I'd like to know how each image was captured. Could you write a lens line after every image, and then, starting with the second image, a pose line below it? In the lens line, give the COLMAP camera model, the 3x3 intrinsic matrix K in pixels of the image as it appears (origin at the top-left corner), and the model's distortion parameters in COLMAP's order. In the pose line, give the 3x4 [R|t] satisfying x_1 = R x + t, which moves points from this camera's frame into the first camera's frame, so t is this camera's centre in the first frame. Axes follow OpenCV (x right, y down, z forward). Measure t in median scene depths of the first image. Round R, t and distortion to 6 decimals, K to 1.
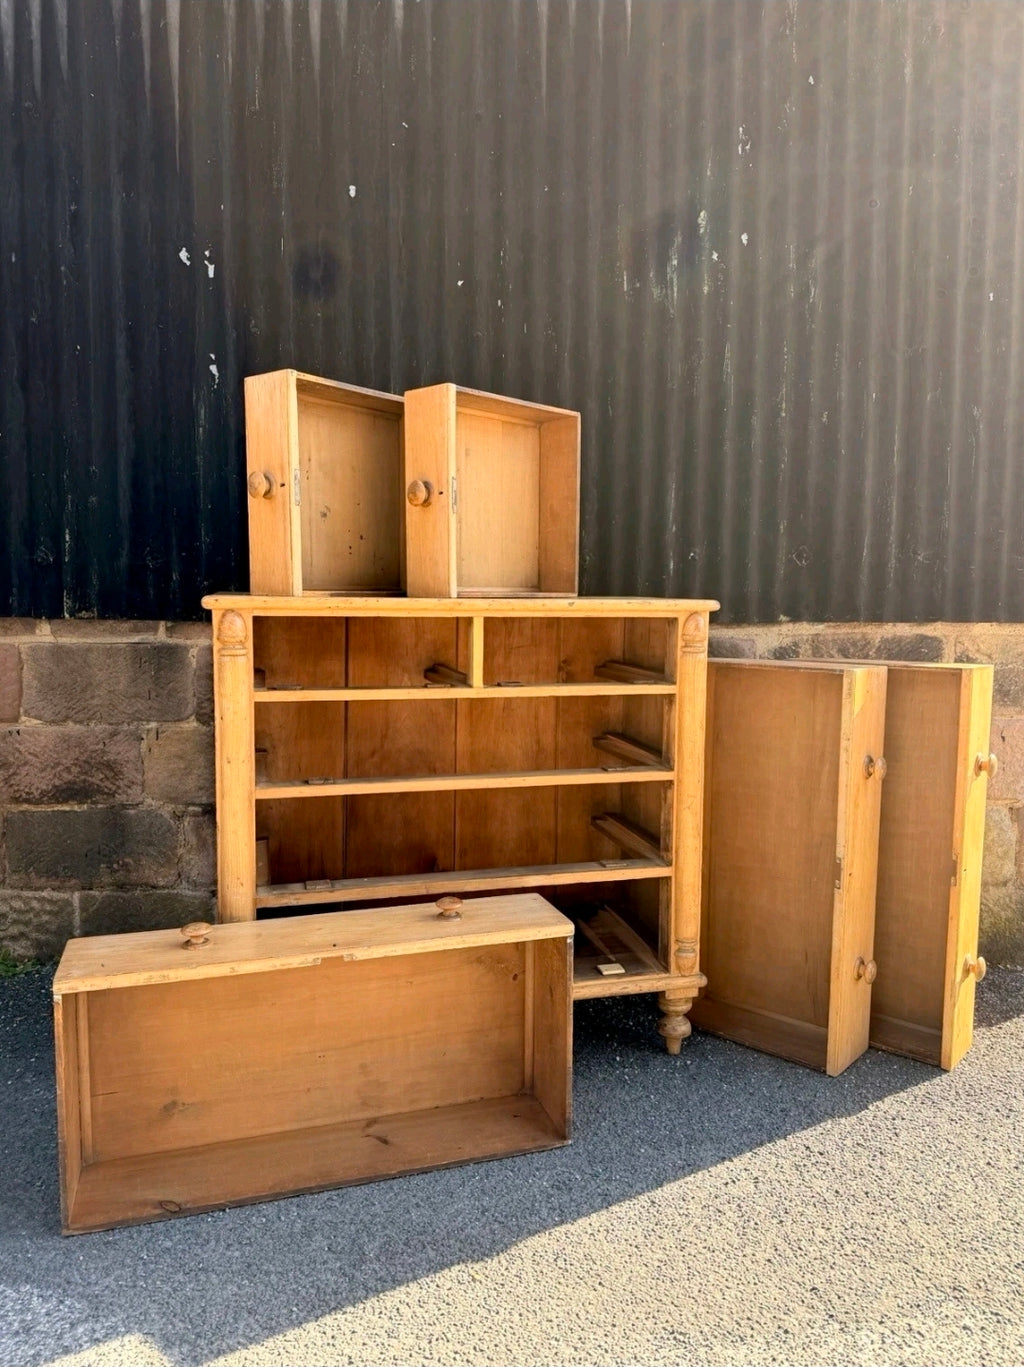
lens RADIAL K [[1015.2, 0, 514.8], [0, 1015.2, 688.2], [0, 0, 1]] dist [0.001342, -0.004942]
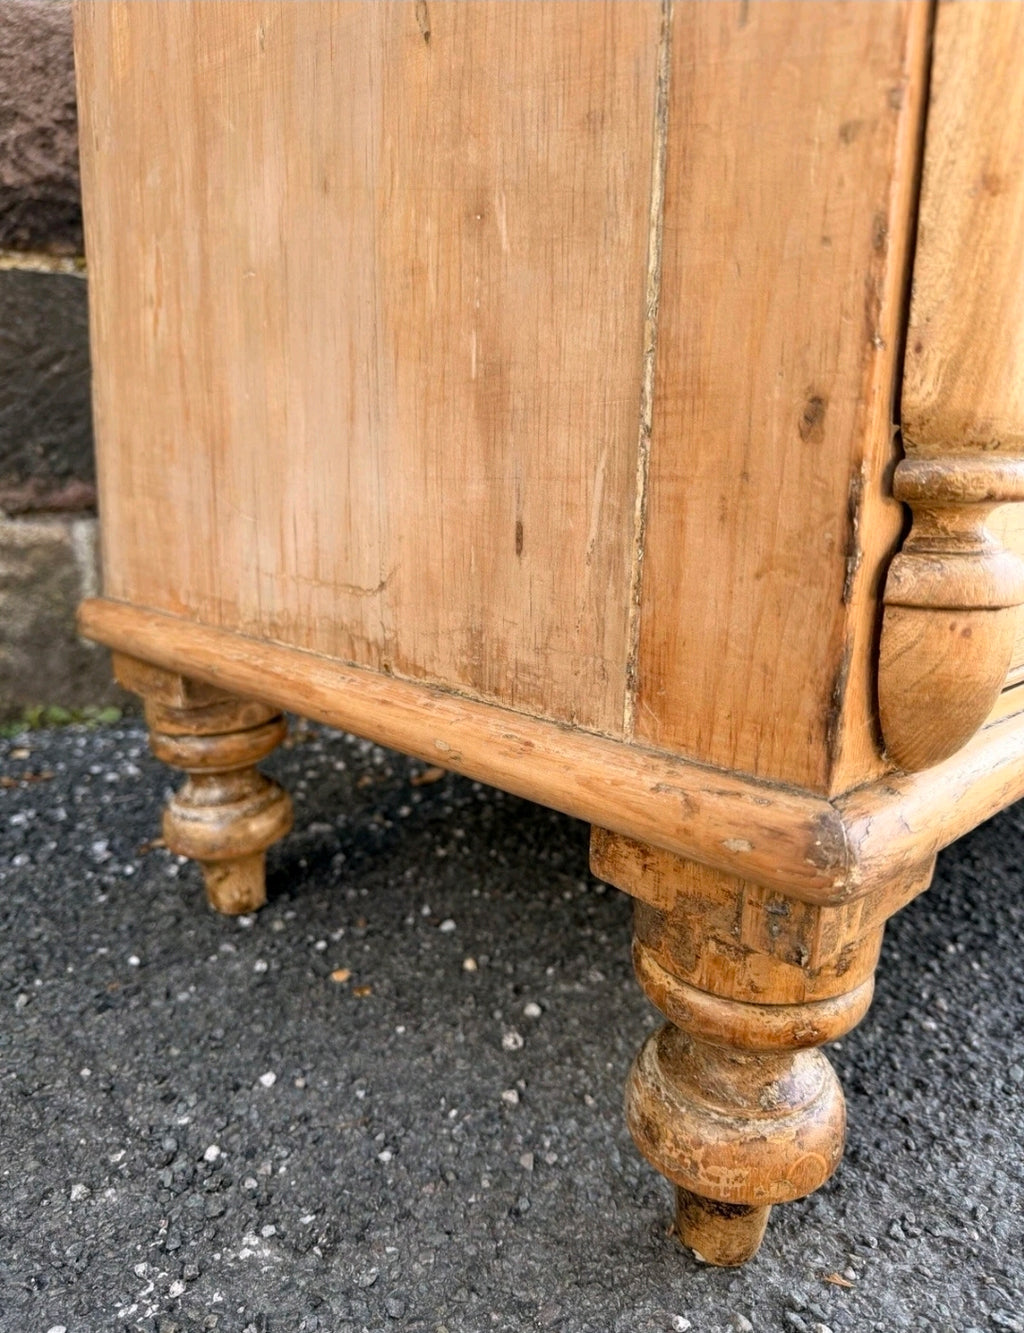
lens RADIAL K [[993.2, 0, 513.2], [0, 993.2, 677.3], [0, 0, 1]] dist [-0.012156, -0.013983]
pose [[0.892822, -0.090300, 0.441265, -0.461804], [0.028337, 0.989017, 0.145058, 0.211613], [-0.449518, -0.117007, 0.885575, 0.629444]]
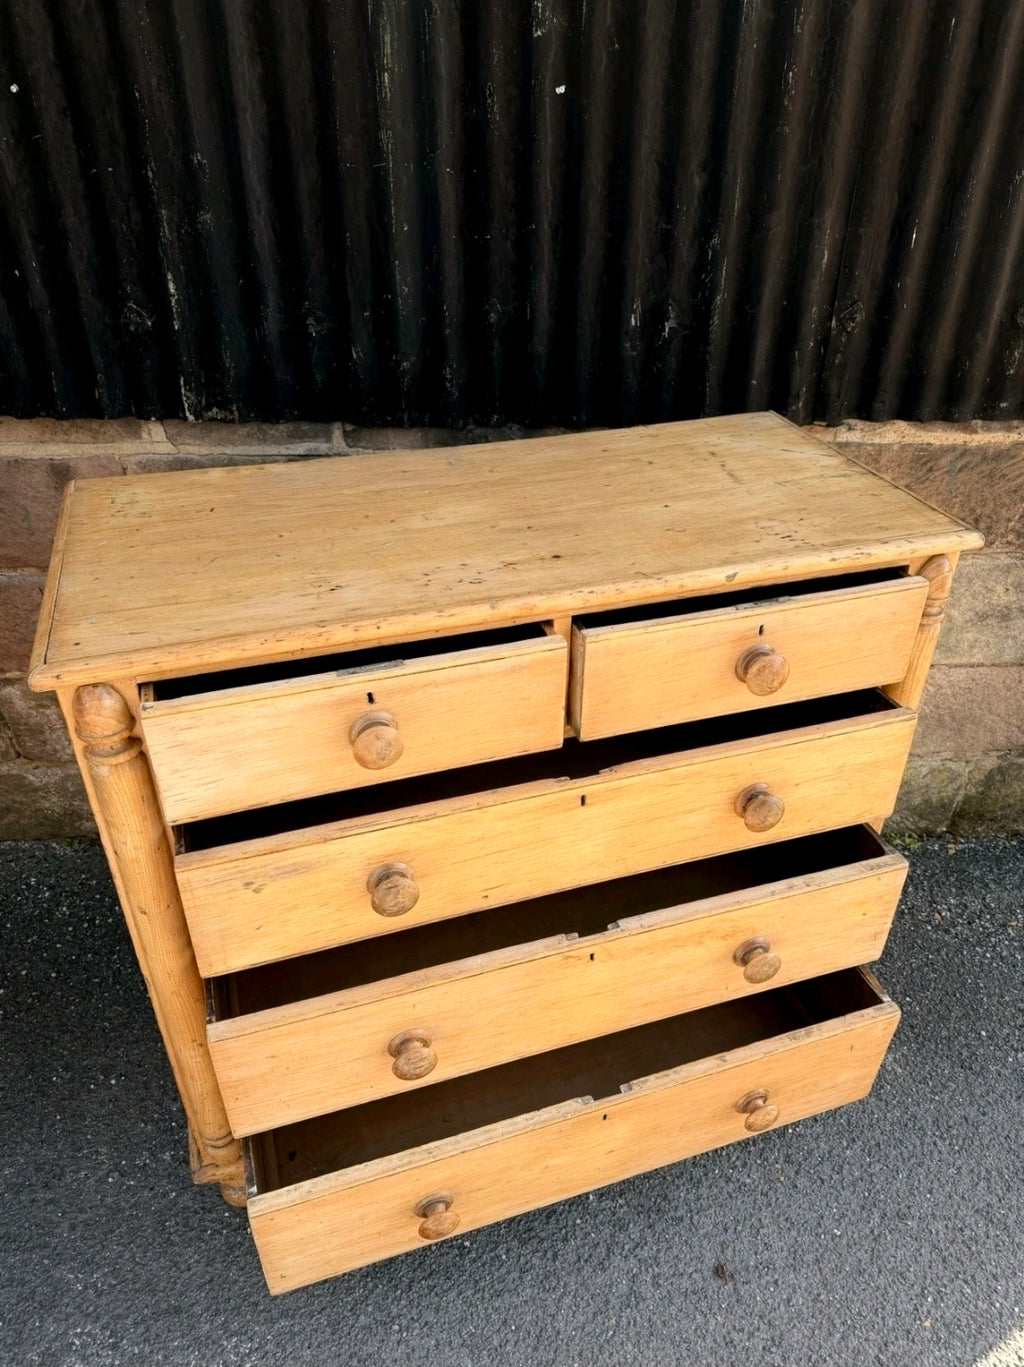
lens RADIAL K [[970.7, 0, 516.4], [0, 970.7, 681.5], [0, 0, 1]] dist [0.006364, -0.012712]
pose [[0.999915, -0.009598, 0.008862, -0.240298], [0.004301, 0.882465, 0.470358, -0.207408], [-0.012335, -0.470280, 0.882431, 0.377331]]
